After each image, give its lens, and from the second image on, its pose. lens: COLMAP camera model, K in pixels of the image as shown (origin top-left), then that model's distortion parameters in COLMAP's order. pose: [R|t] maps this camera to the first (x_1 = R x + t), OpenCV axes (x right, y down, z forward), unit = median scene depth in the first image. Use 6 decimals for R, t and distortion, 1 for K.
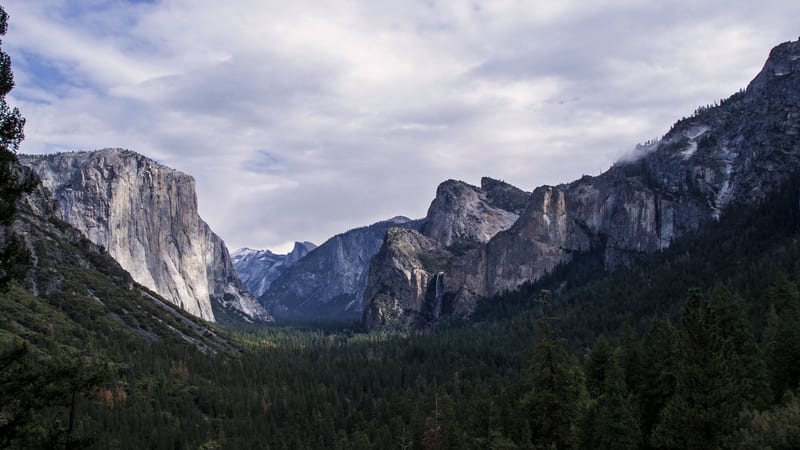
lens RADIAL K [[636.1, 0, 400.4], [0, 636.1, 225.9], [0, 0, 1]] dist [0.119463, 0.001127]
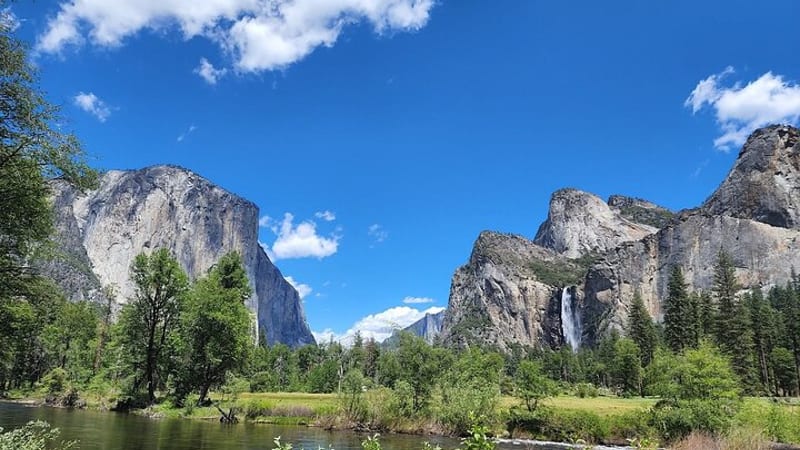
lens RADIAL K [[636.1, 0, 400.0], [0, 636.1, 223.9], [0, 0, 1]] dist [0.119463, 0.001127]
pose [[0.988887, 0.015640, -0.147844, -0.004767], [-0.033380, 0.992418, -0.118285, 0.079975], [0.144873, 0.121906, 0.981912, 0.331617]]
